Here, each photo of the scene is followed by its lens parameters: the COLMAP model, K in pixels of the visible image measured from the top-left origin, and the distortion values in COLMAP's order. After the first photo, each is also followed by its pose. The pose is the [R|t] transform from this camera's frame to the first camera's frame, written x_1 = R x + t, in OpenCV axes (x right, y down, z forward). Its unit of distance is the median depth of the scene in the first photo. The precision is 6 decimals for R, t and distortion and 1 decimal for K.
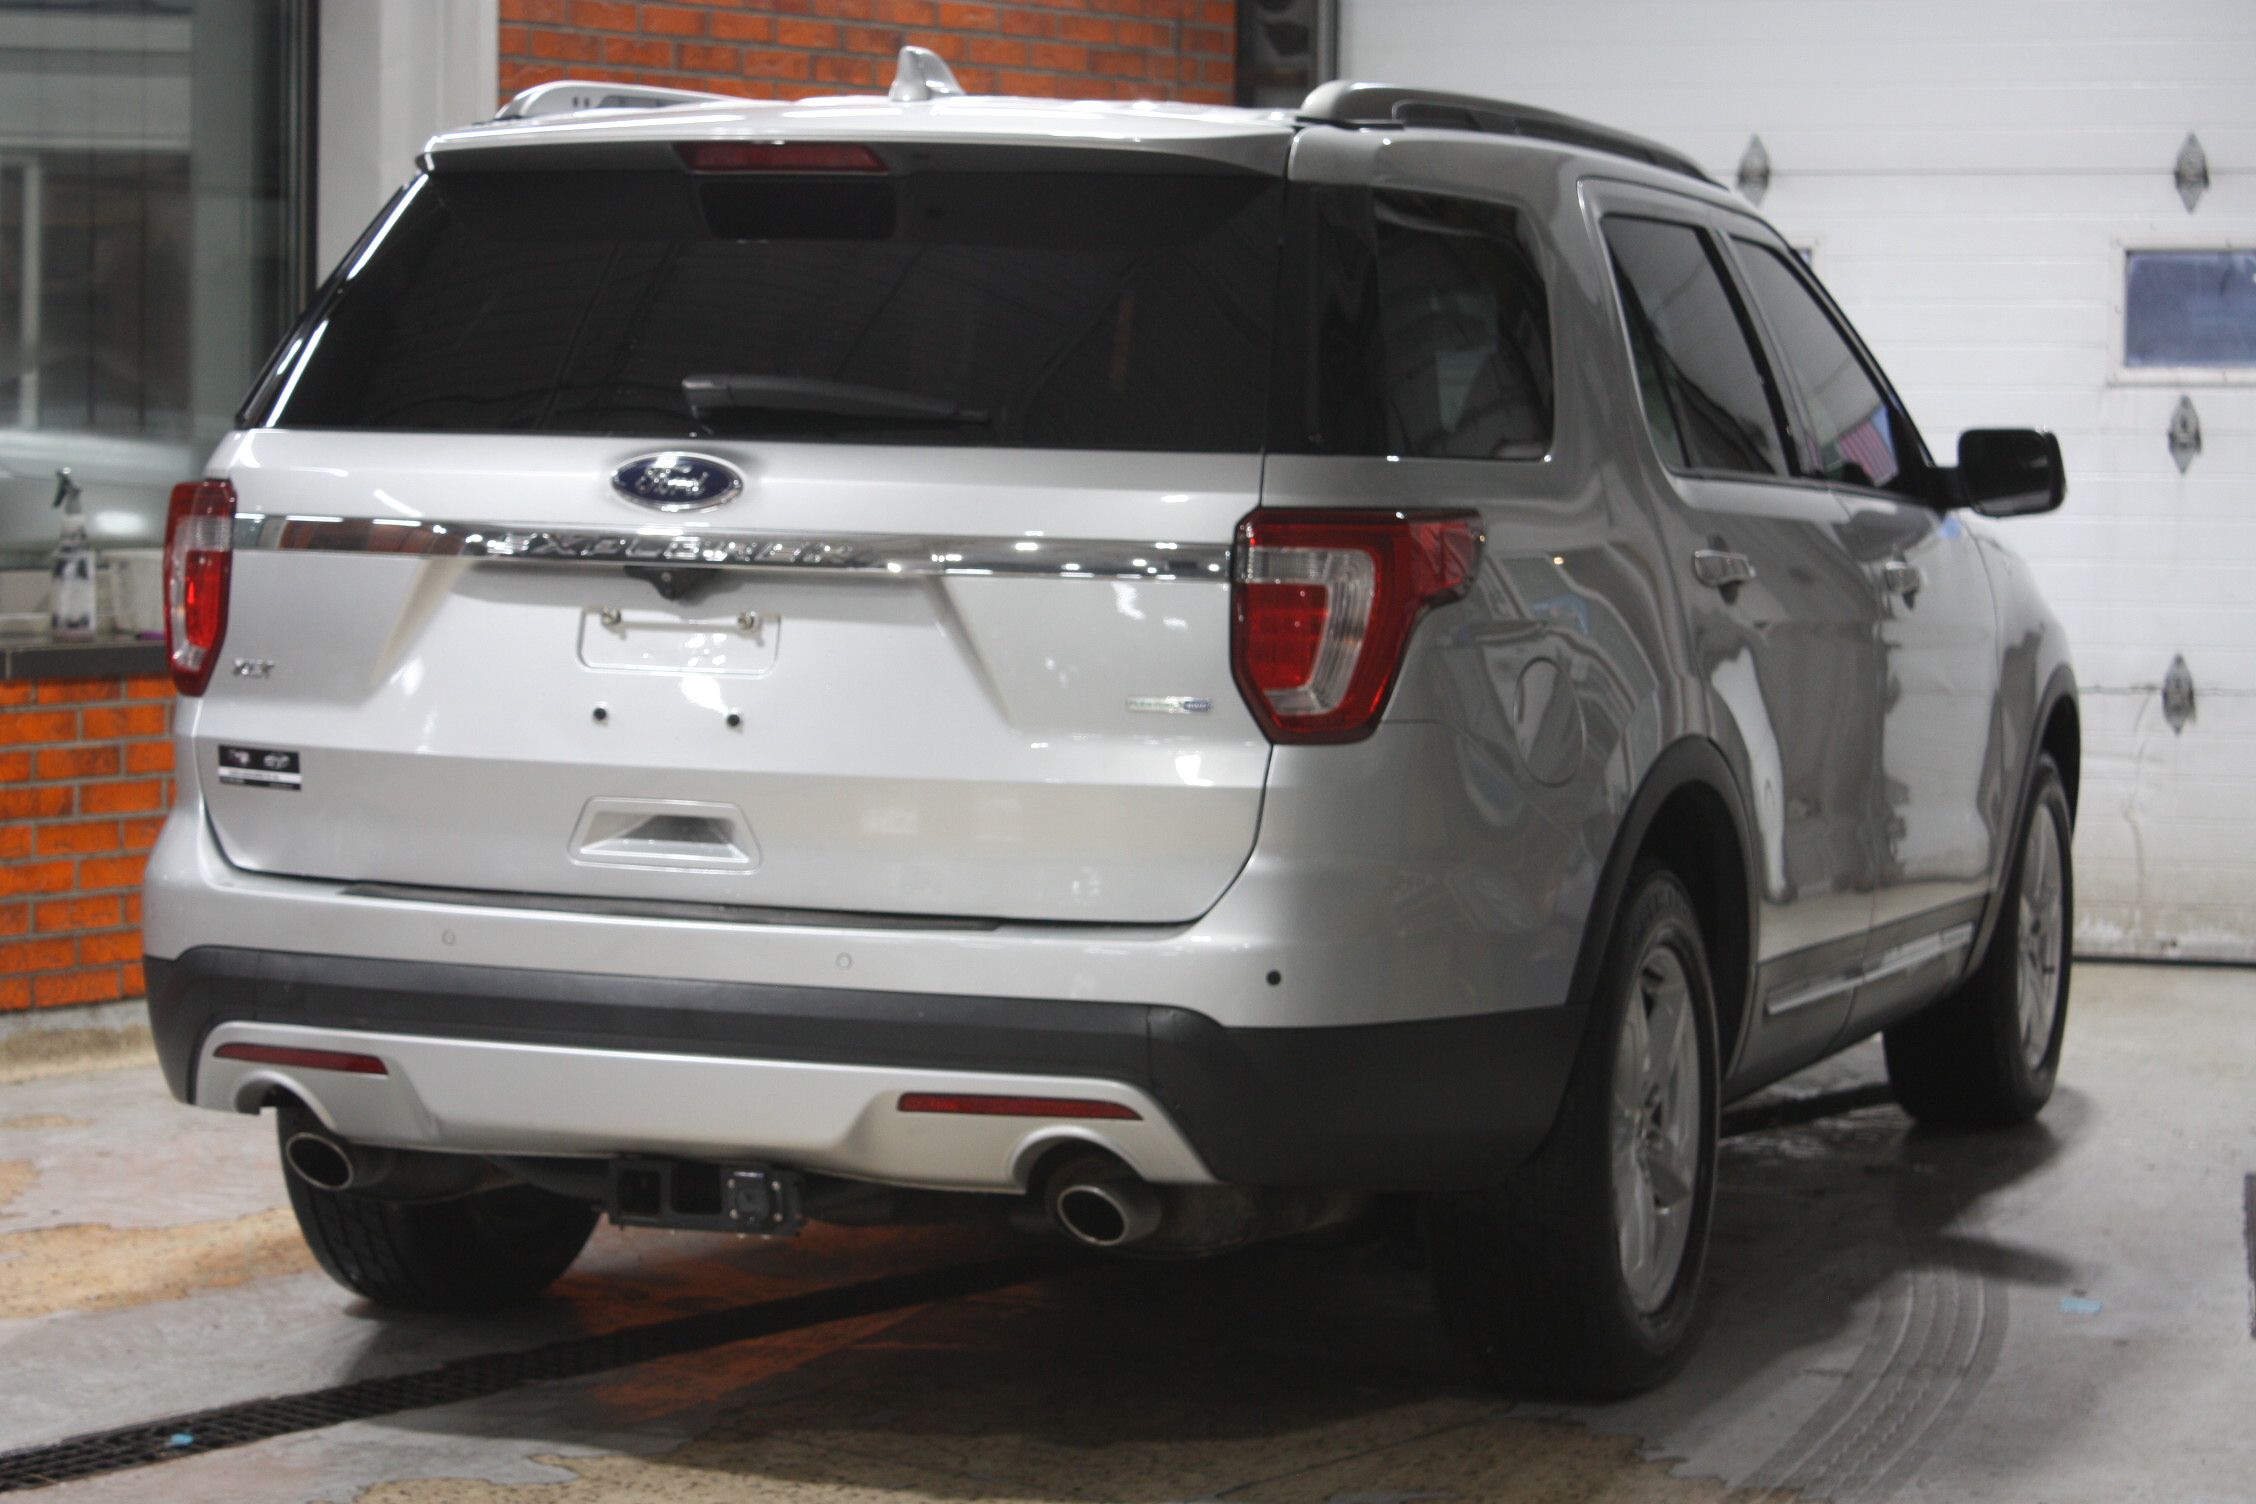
lens RADIAL K [[5115.9, 0, 1128.0], [0, 5115.9, 752.0], [0, 0, 1]] dist [0.084885, 0.045855]
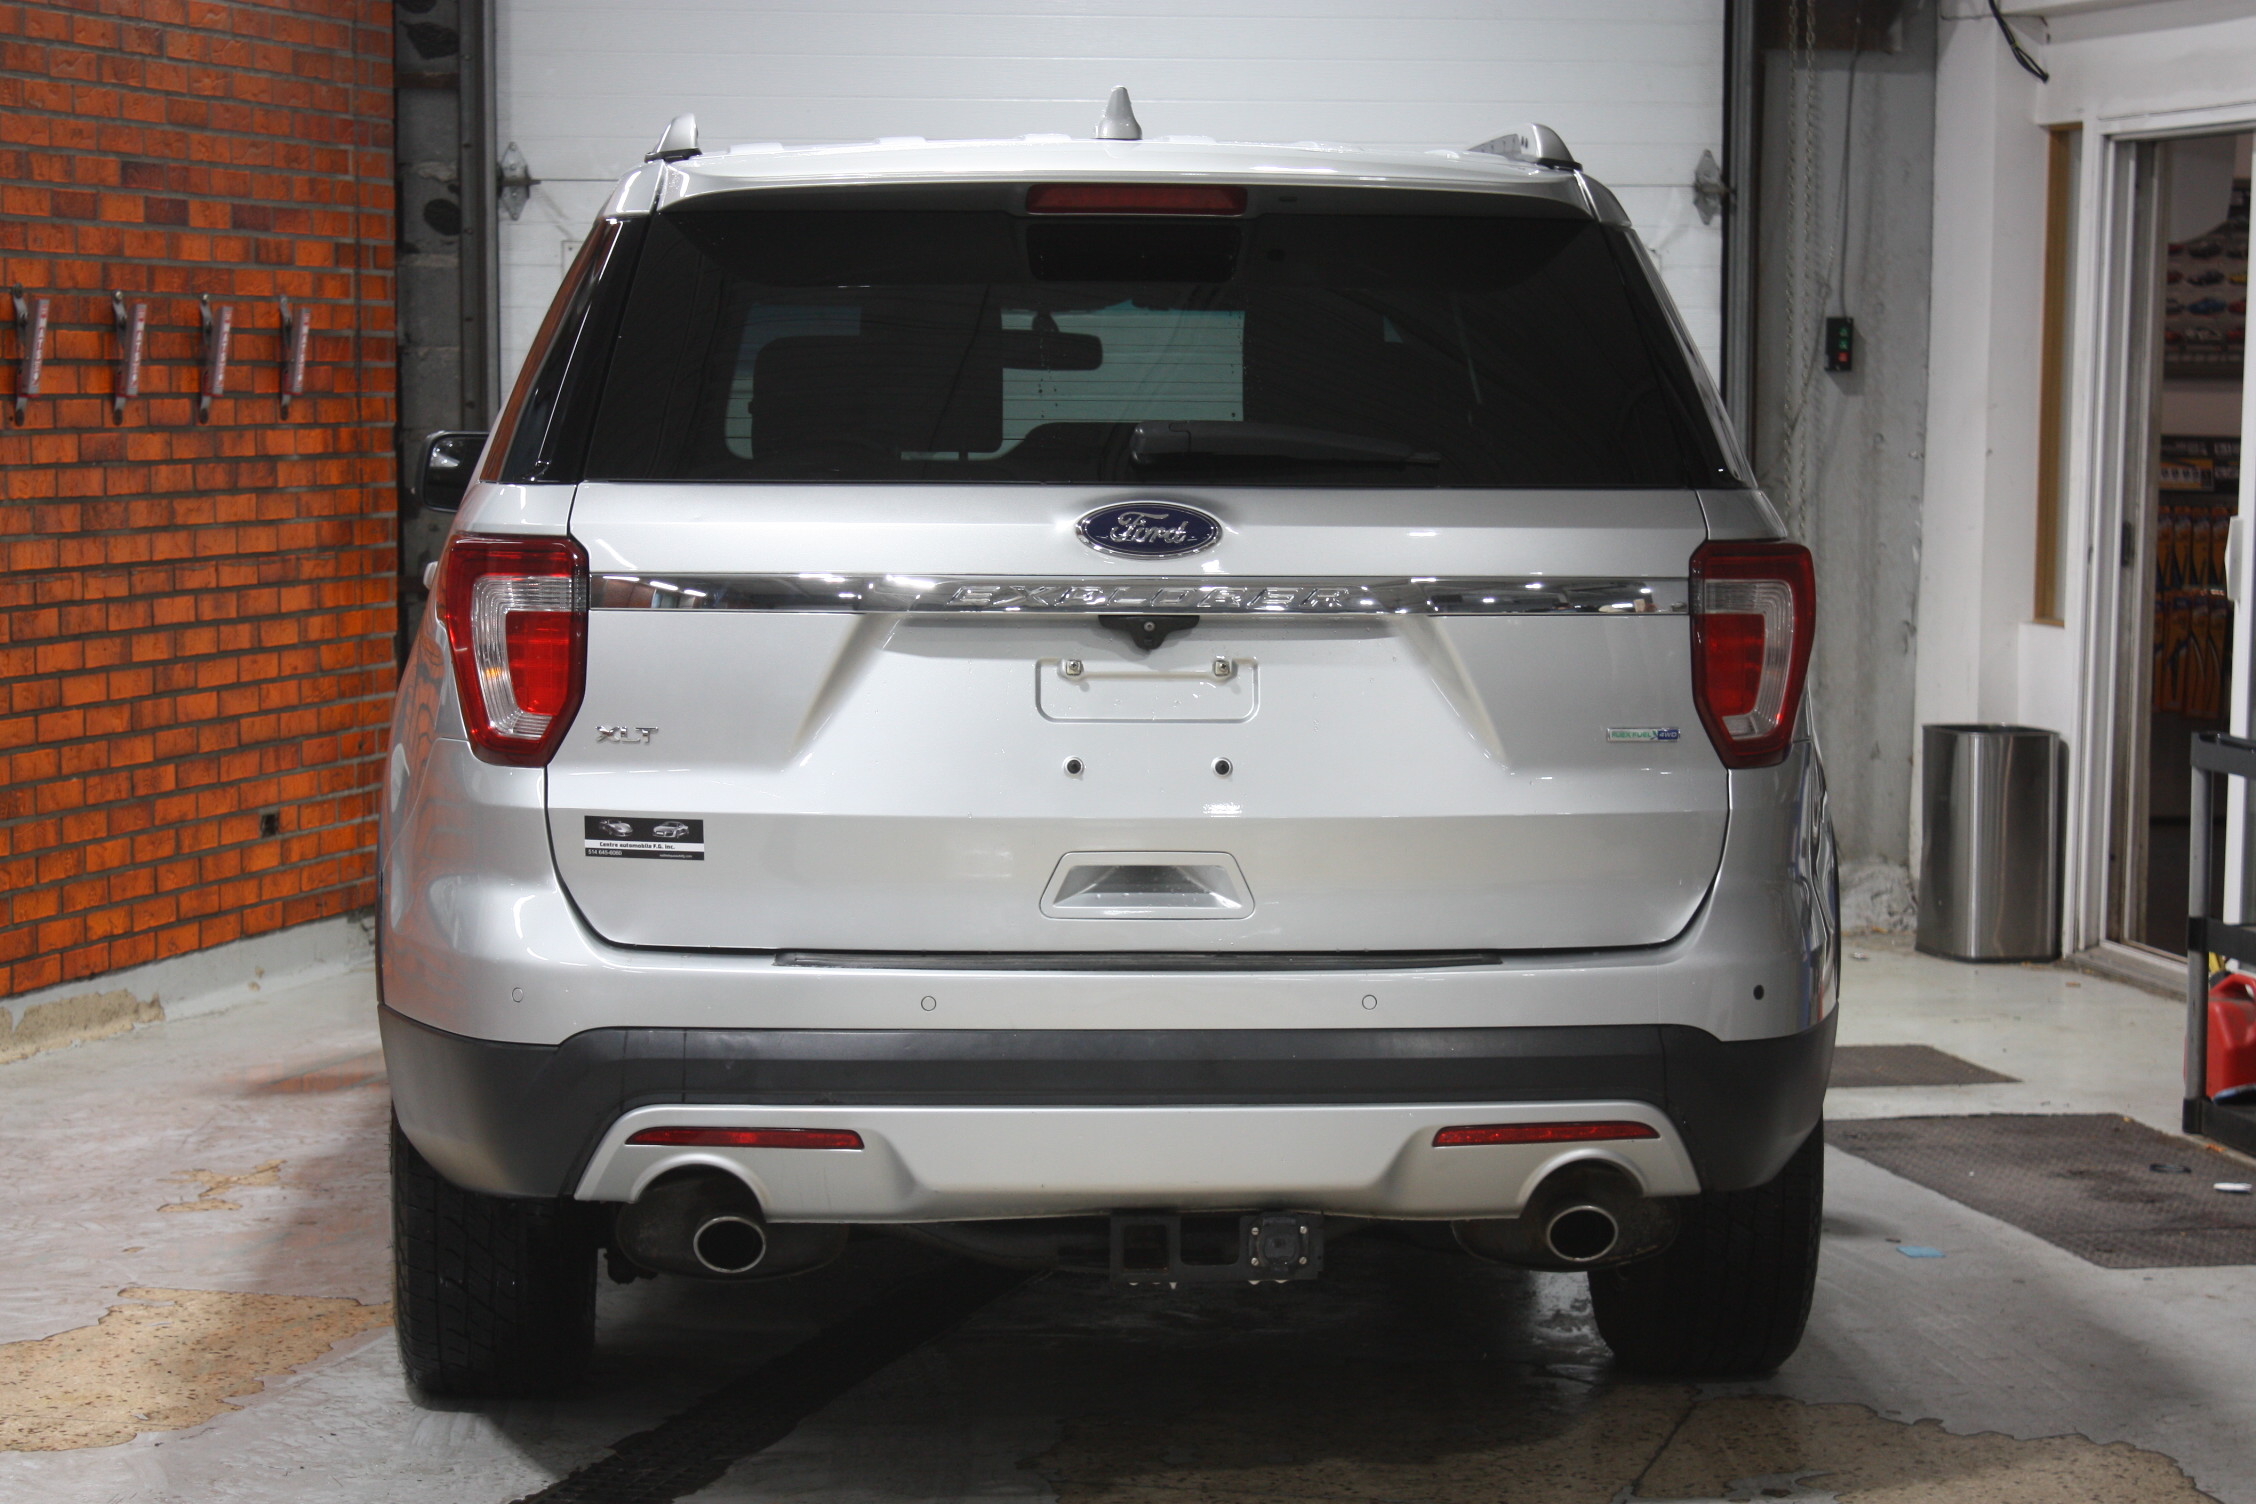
lens RADIAL K [[5115.9, 0, 1128.0], [0, 5115.9, 752.0], [0, 0, 1]] dist [0.084885, 0.045855]
pose [[0.910662, -0.042186, 0.410993, -0.486503], [0.039479, 0.999107, 0.015076, -0.024163], [-0.411262, 0.002497, 0.911514, 0.095471]]
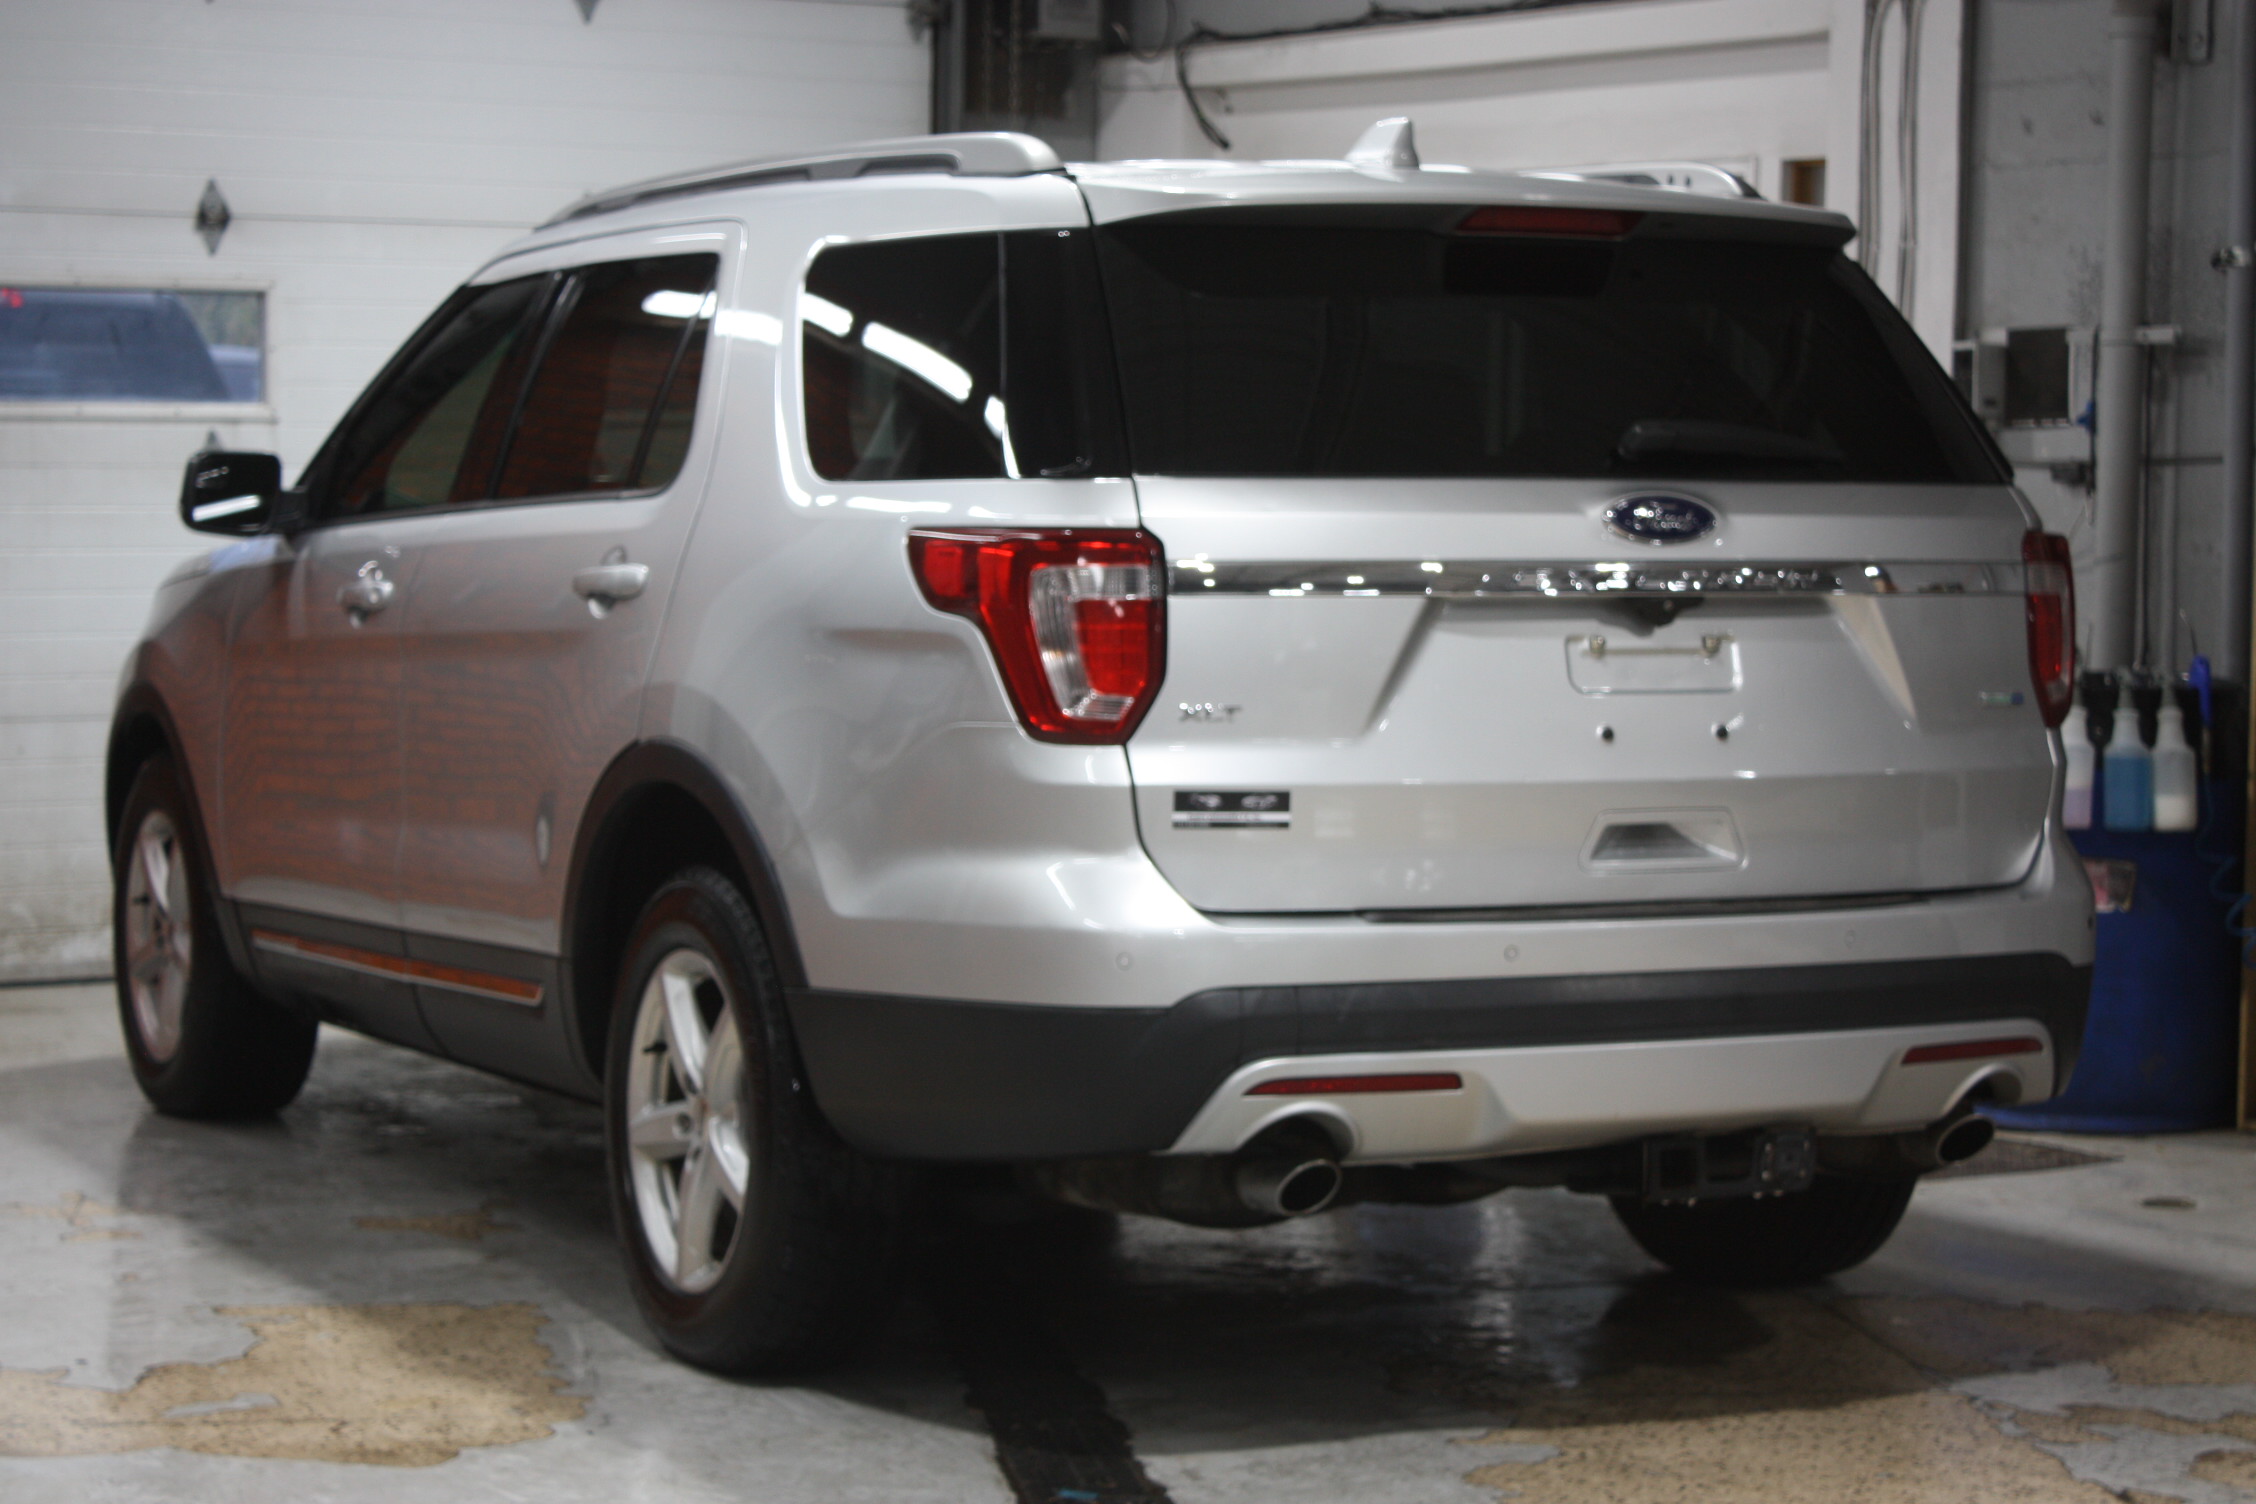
lens RADIAL K [[4861.7, 0, 1128.0], [0, 4861.7, 752.0], [0, 0, 1]] dist [0.022578, 0.147748]
pose [[0.691600, -0.055336, 0.720158, -0.893047], [0.054702, 0.998210, 0.024169, -0.033392], [-0.720207, 0.022679, 0.693389, 0.350994]]
